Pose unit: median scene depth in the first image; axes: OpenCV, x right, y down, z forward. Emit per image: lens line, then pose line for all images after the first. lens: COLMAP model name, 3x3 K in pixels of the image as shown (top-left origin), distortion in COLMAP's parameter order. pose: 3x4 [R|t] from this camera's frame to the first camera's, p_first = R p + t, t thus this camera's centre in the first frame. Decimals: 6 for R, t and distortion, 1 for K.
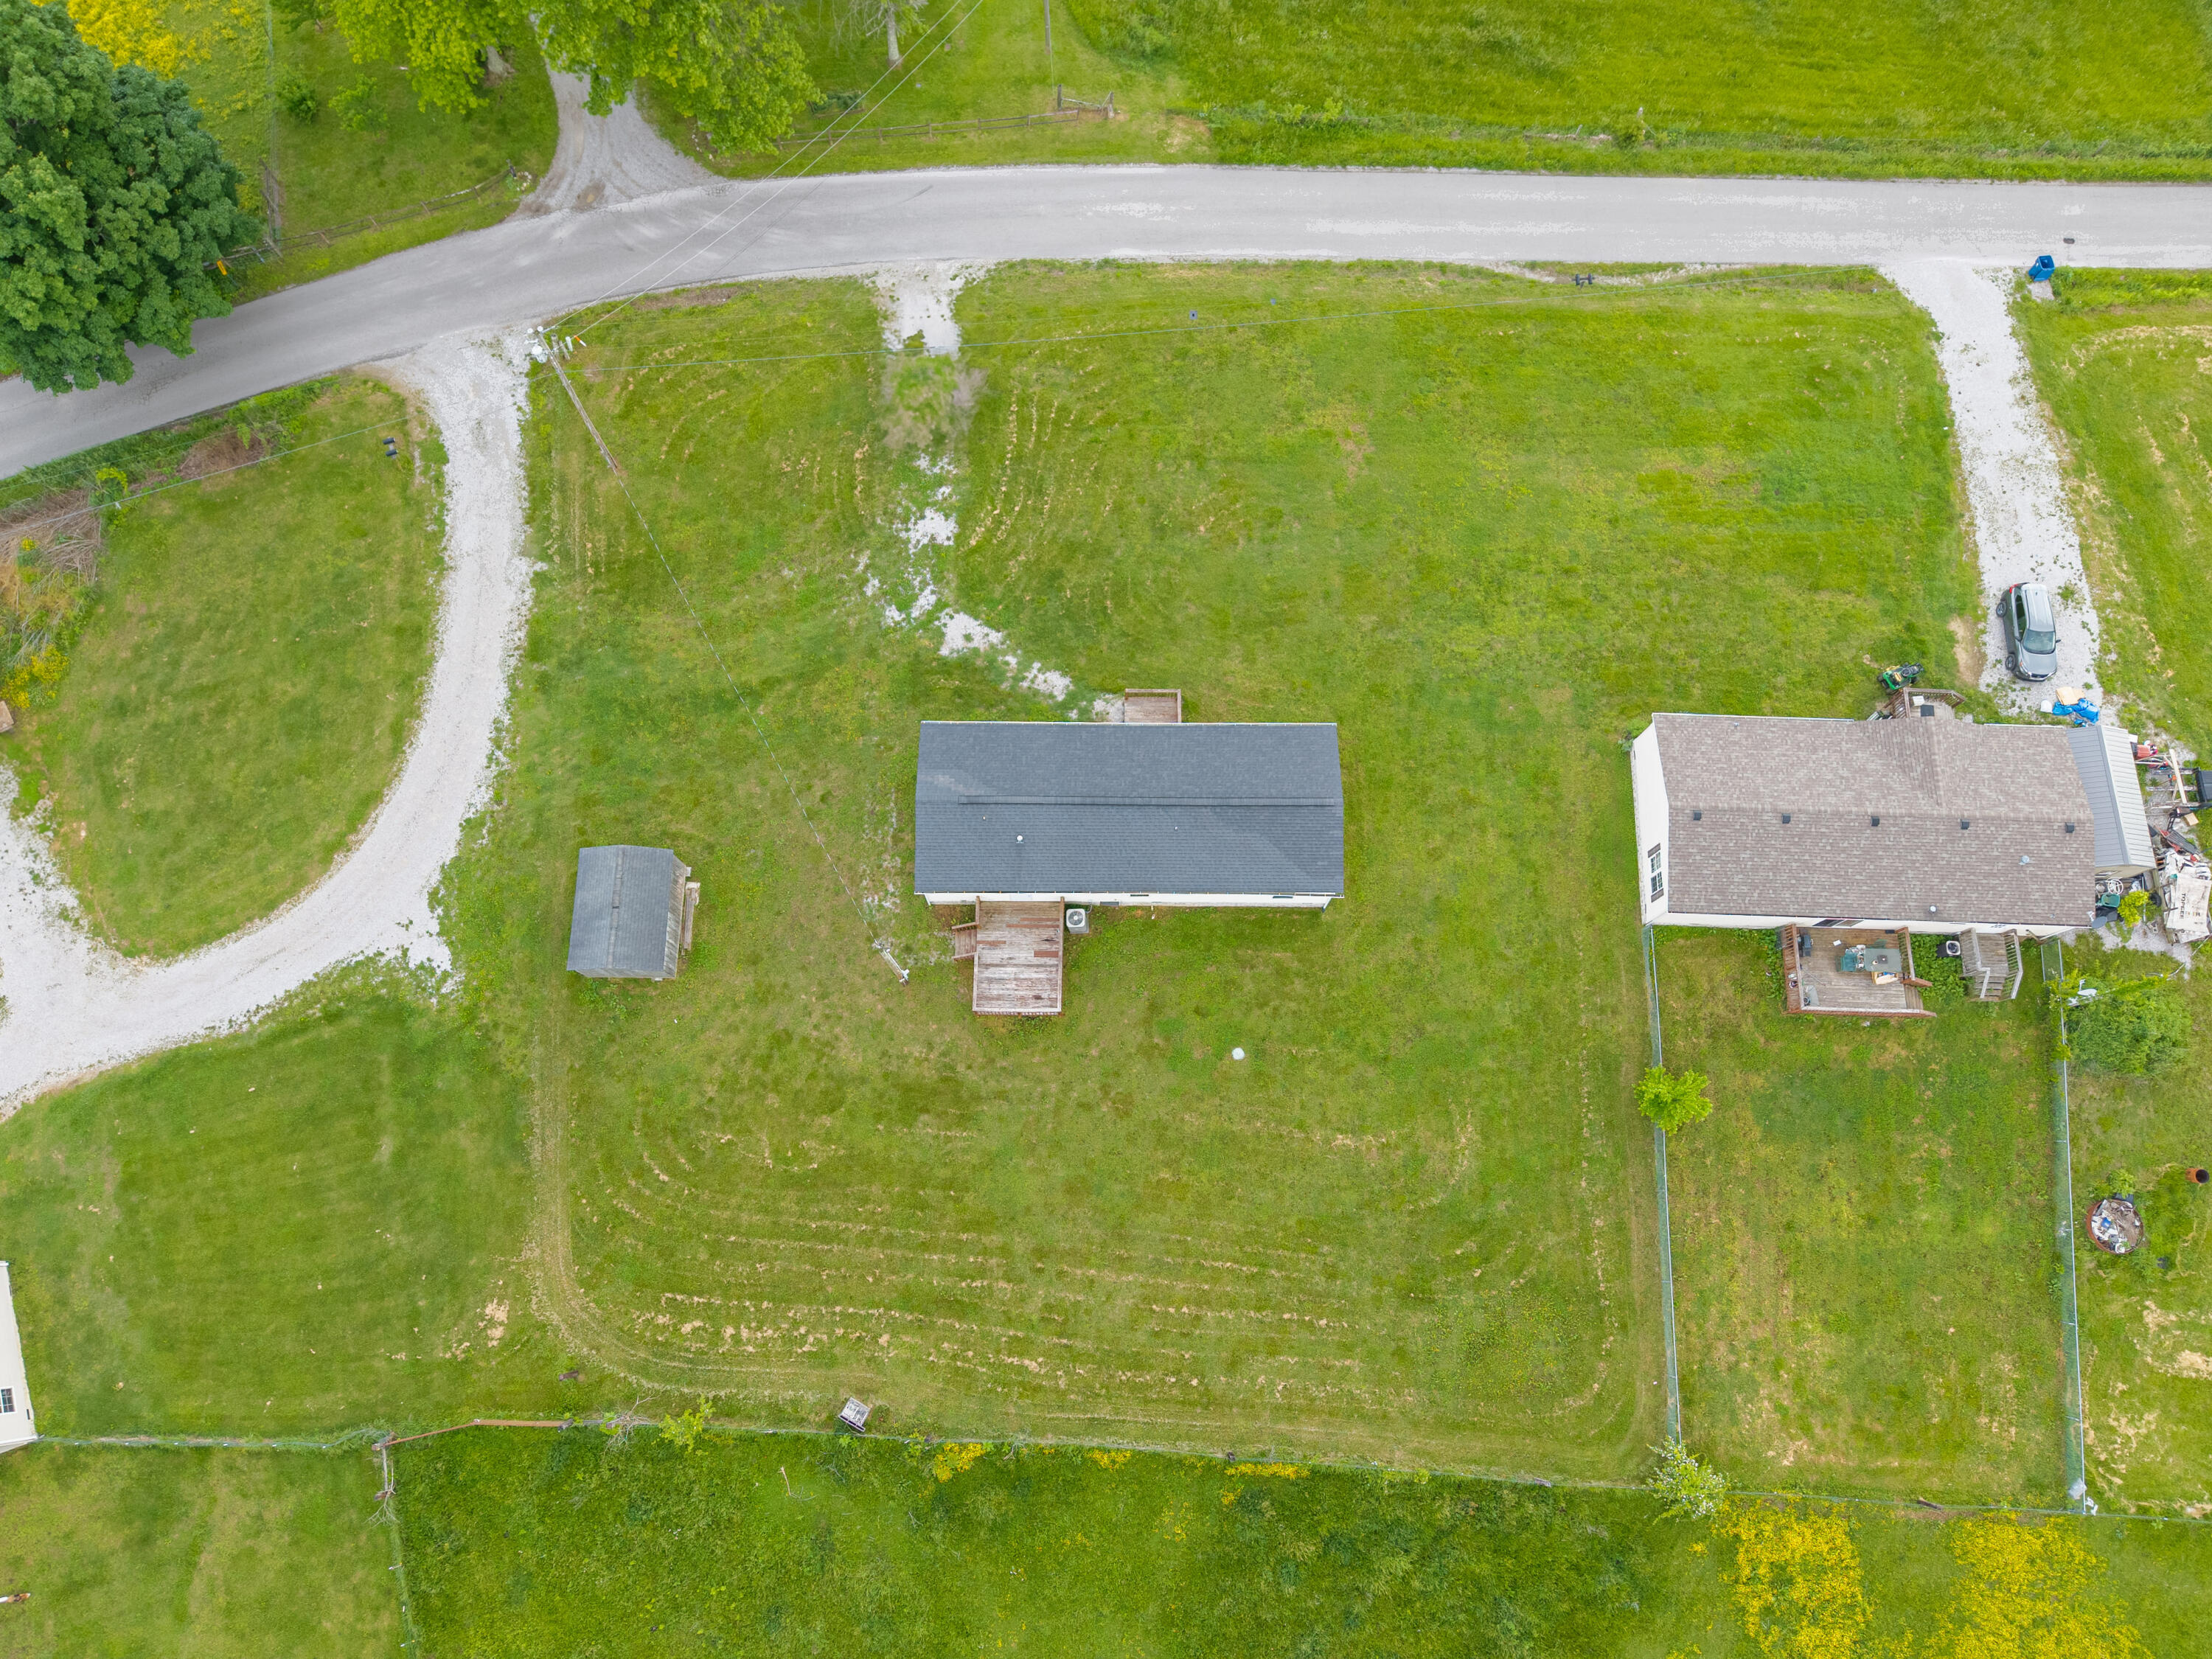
lens RADIAL K [[1490.6, 0, 1106.0], [0, 1490.6, 829.5], [0, 0, 1]] dist [0.001069, 0.000459]
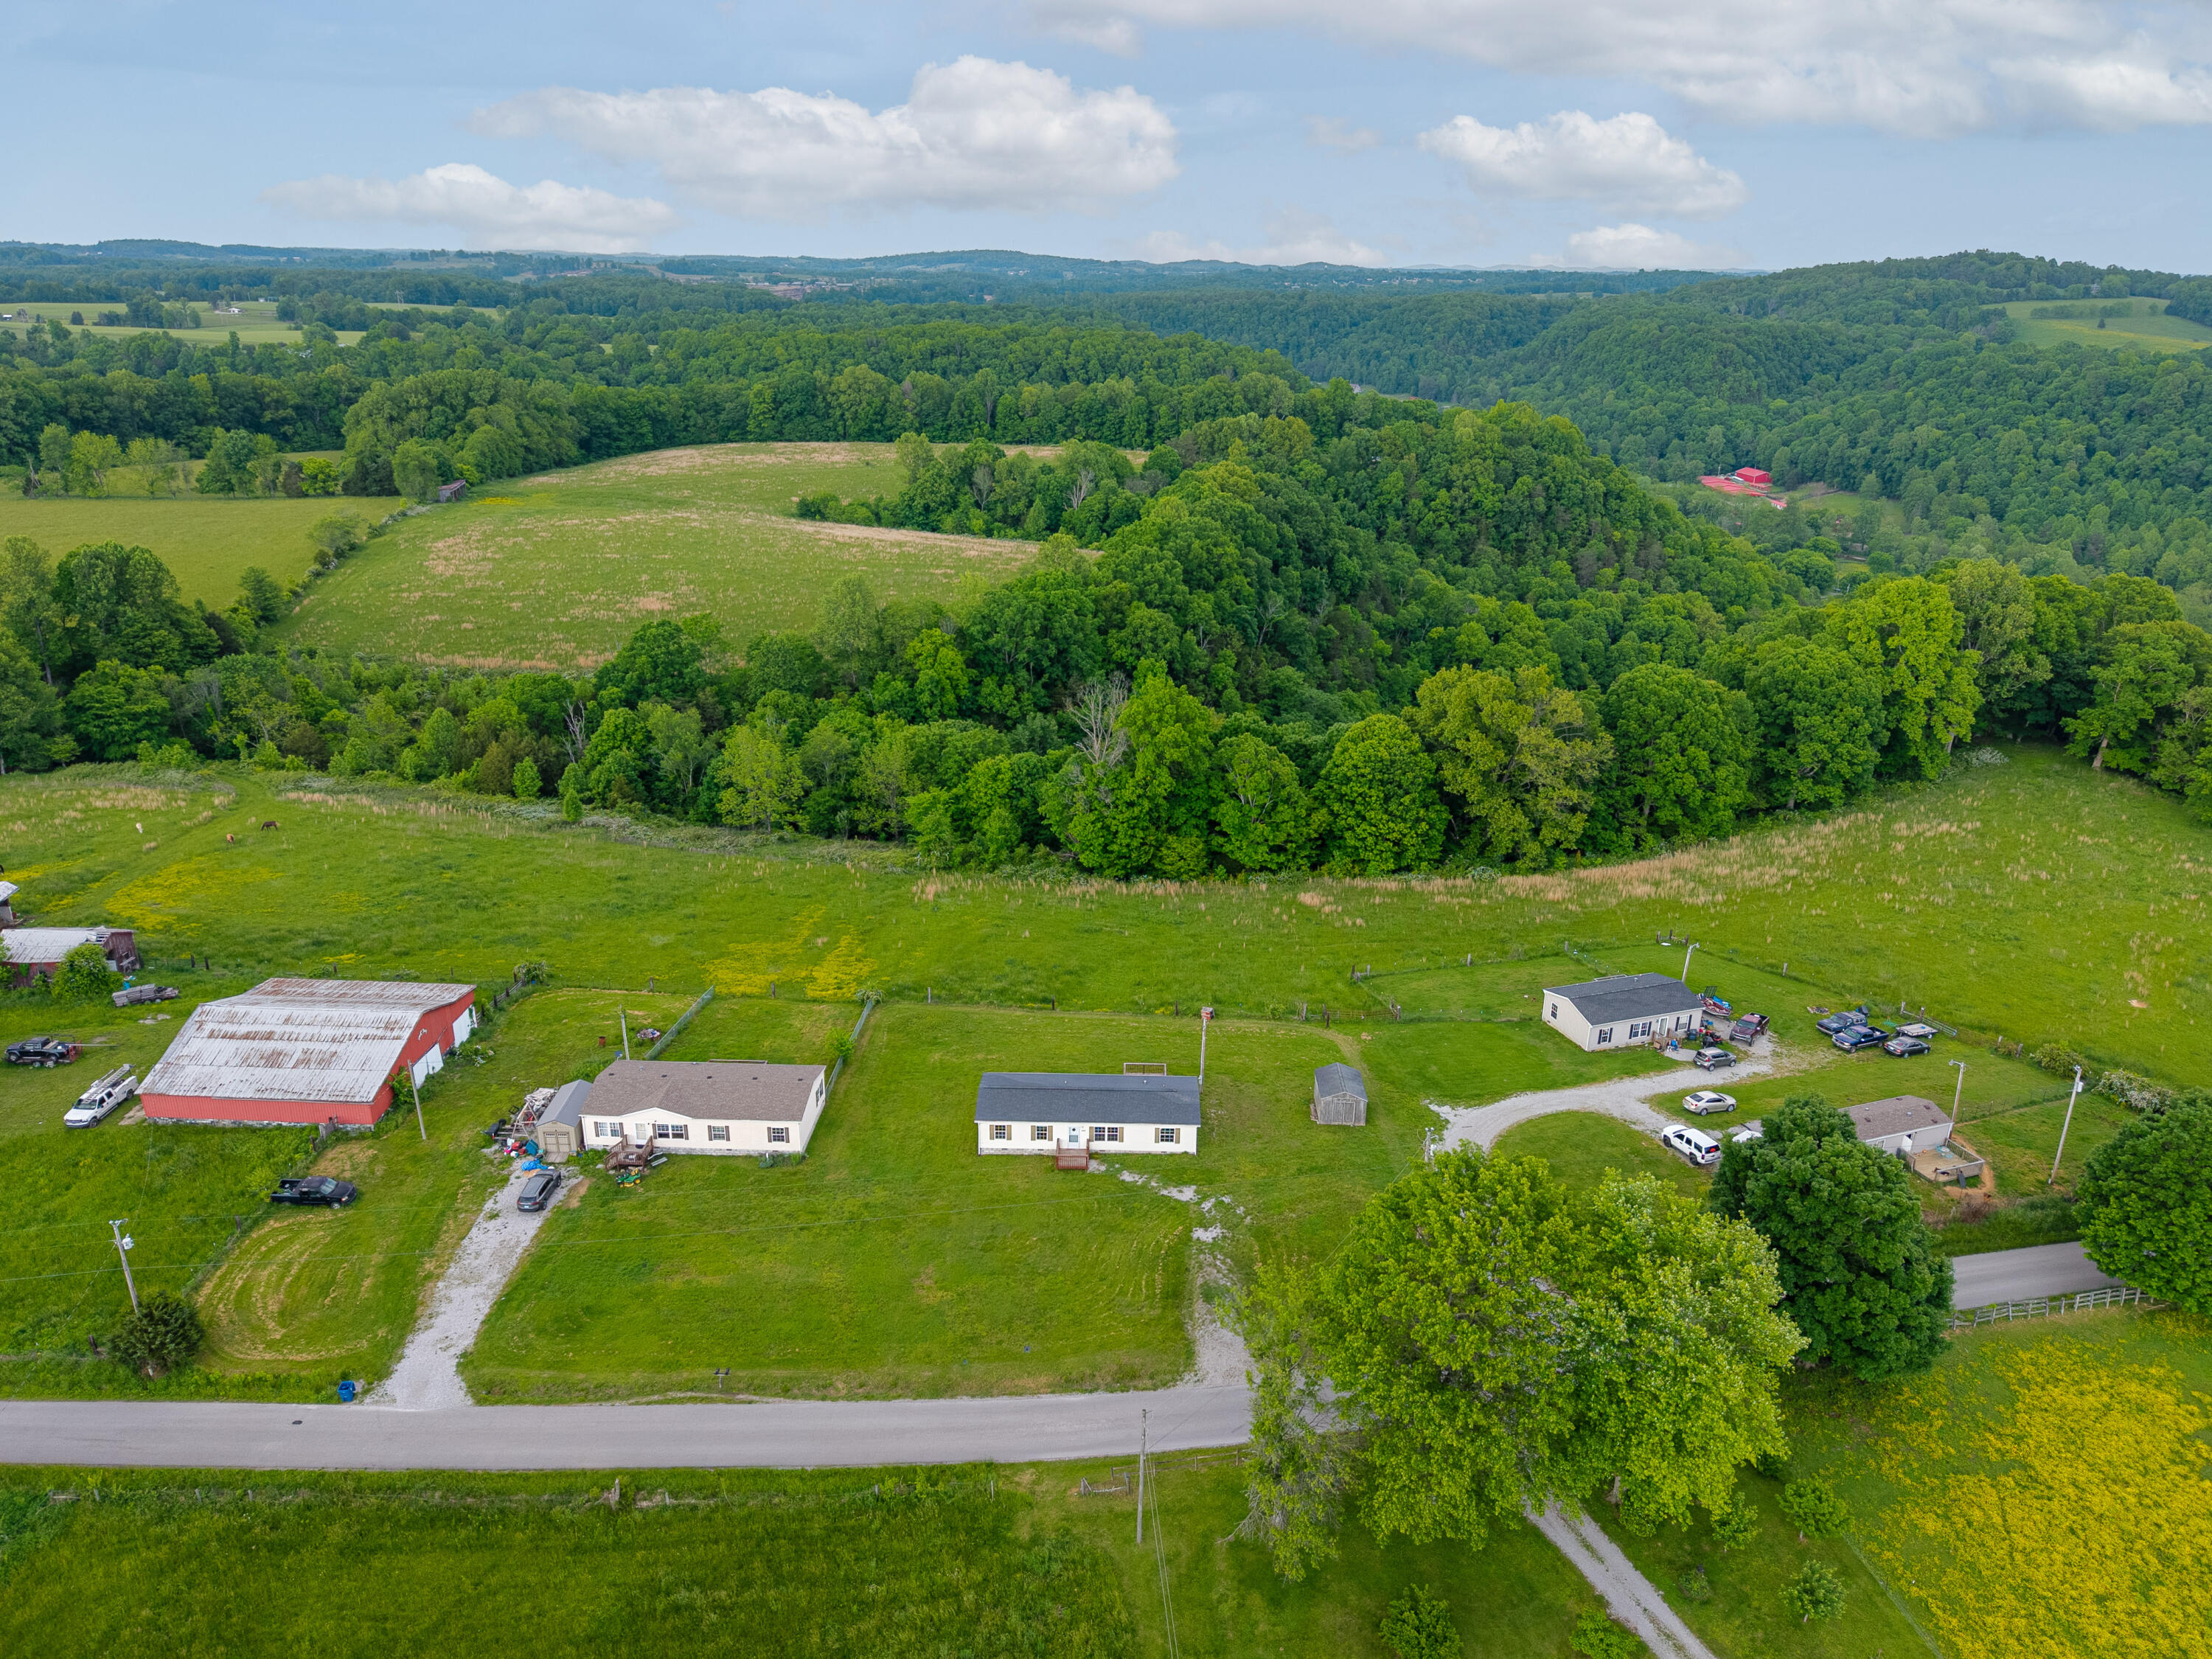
lens RADIAL K [[1490.6, 0, 1106.0], [0, 1490.6, 829.5], [0, 0, 1]] dist [0.001069, 0.000459]
pose [[-0.999621, -0.026648, 0.006869, -0.008884], [0.009116, -0.085119, 0.996329, -1.656927], [-0.025965, 0.996014, 0.085329, 0.423405]]
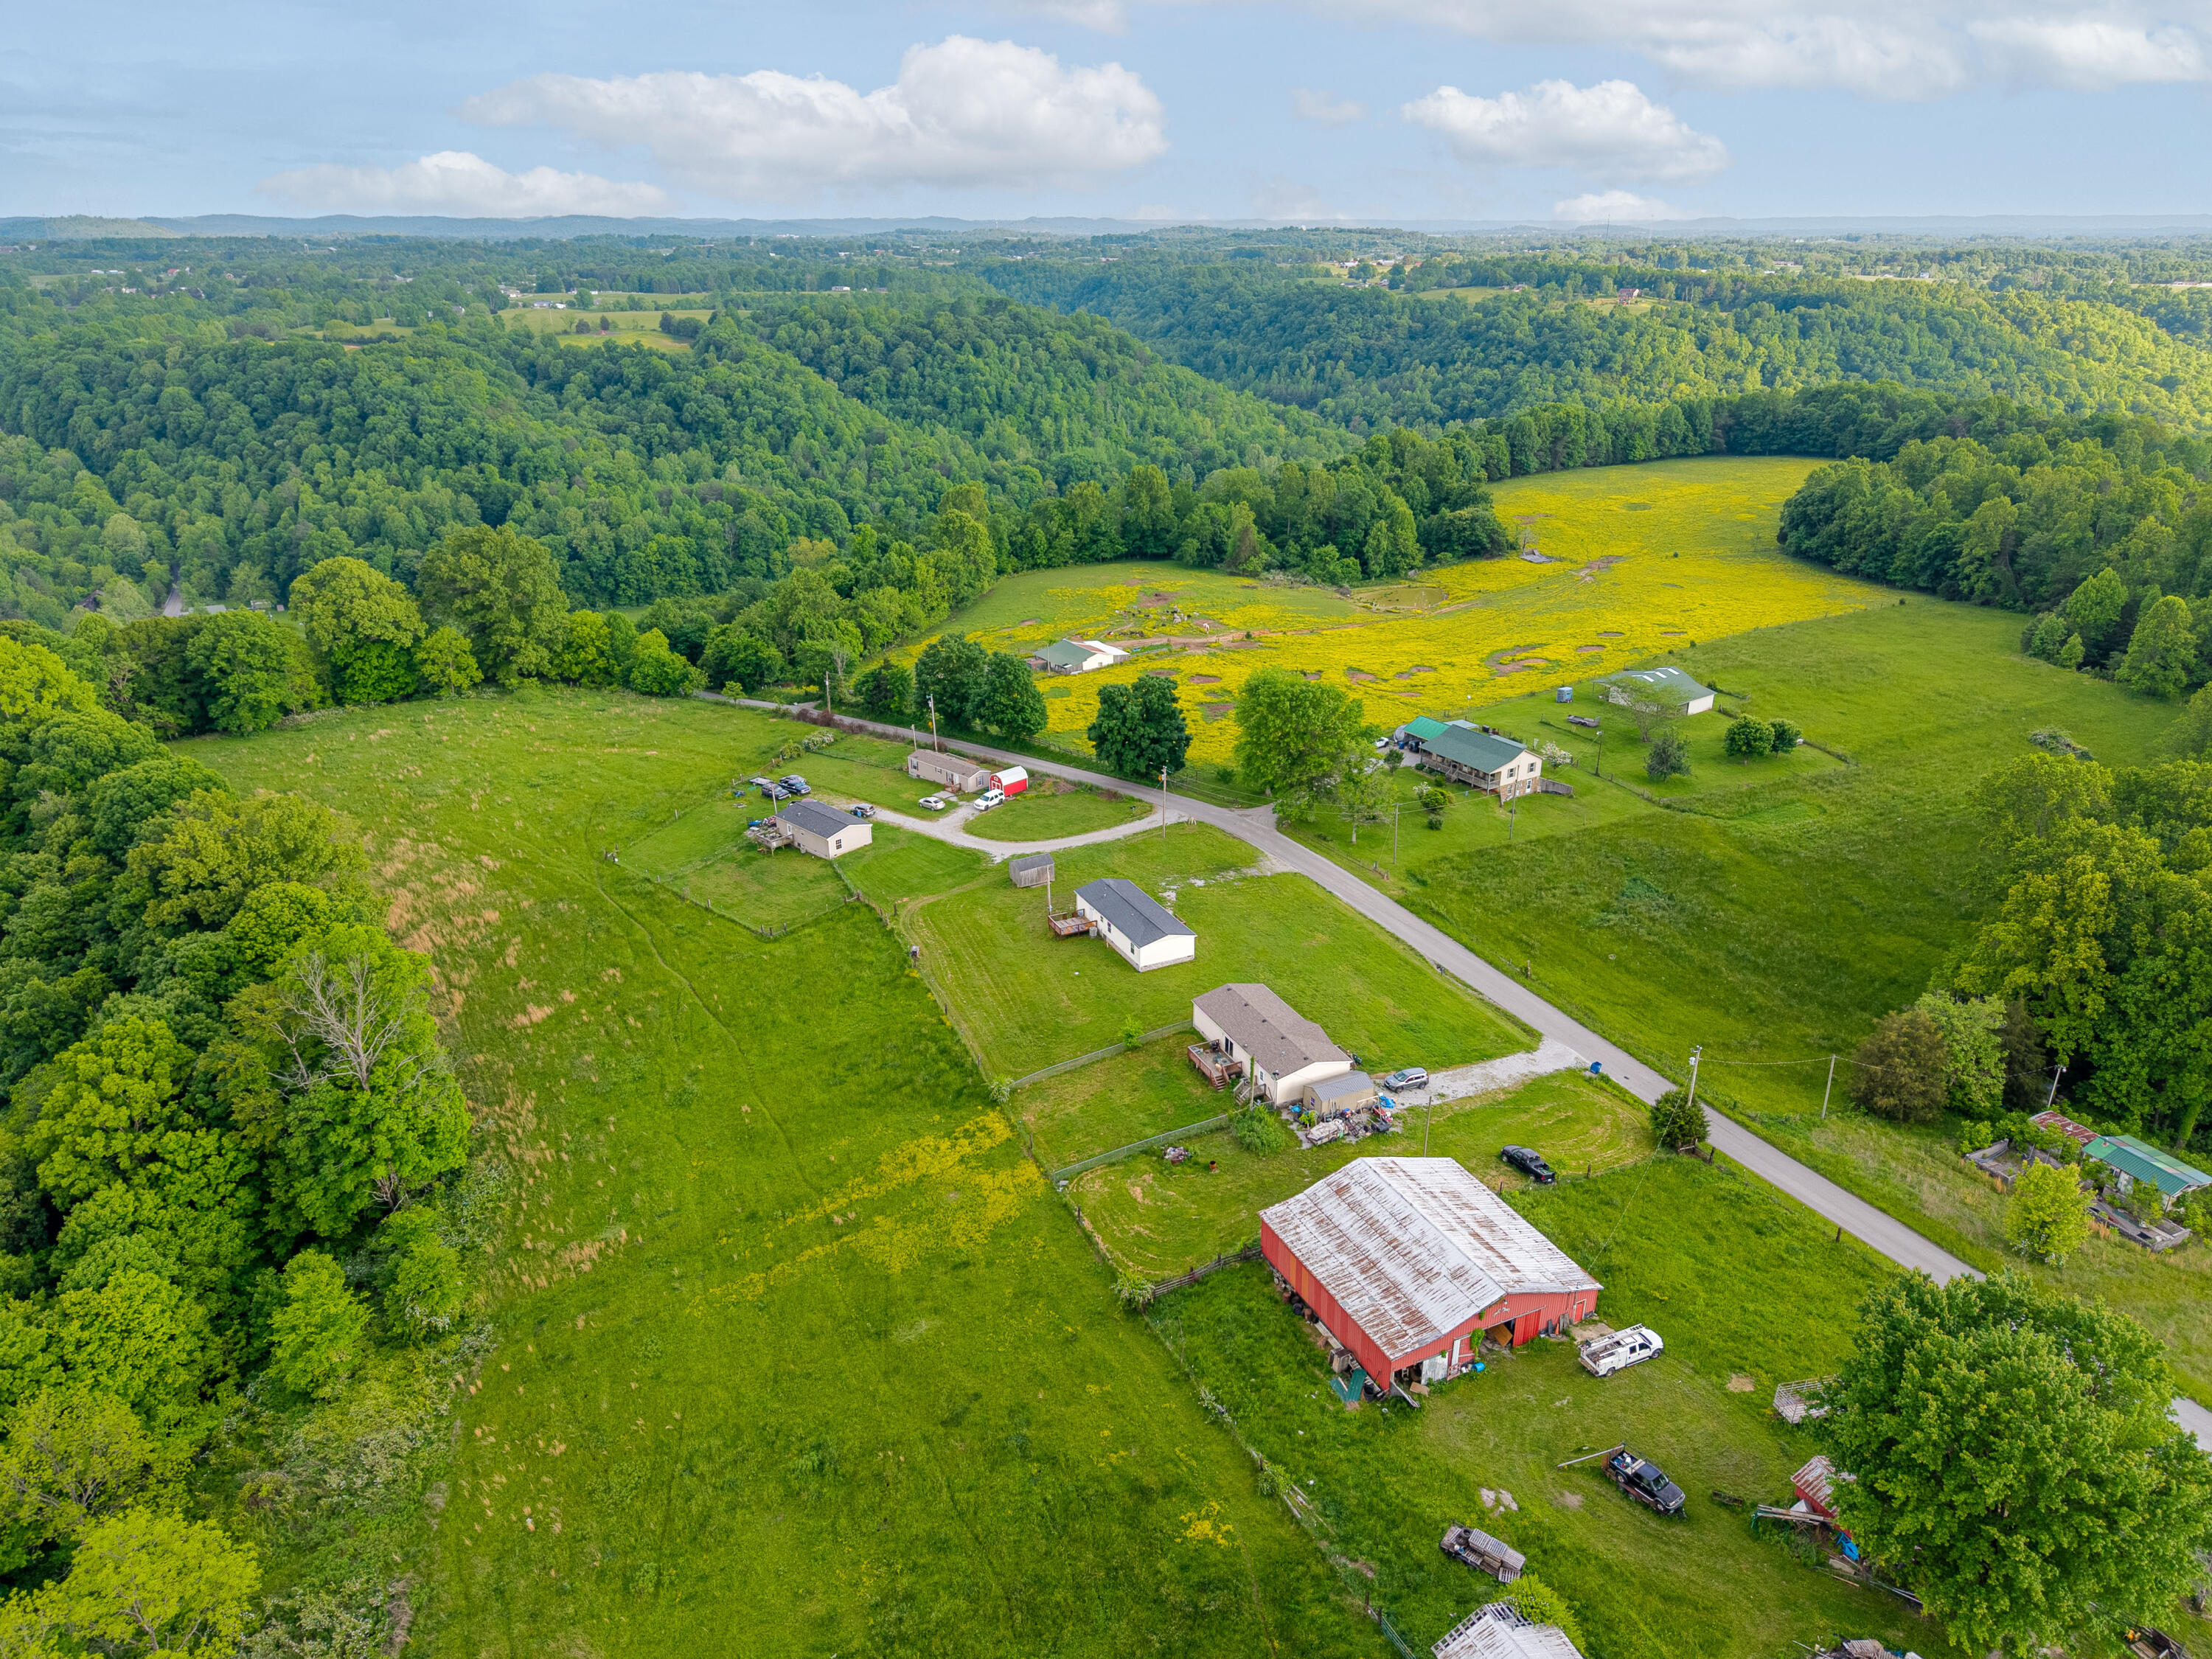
lens RADIAL K [[1490.6, 0, 1106.0], [0, 1490.6, 829.5], [0, 0, 1]] dist [0.001069, 0.000459]
pose [[0.441727, 0.313778, -0.840488, 2.042084], [-0.858584, 0.419580, -0.294596, 0.700854], [0.260214, 0.851760, 0.454745, -0.401262]]
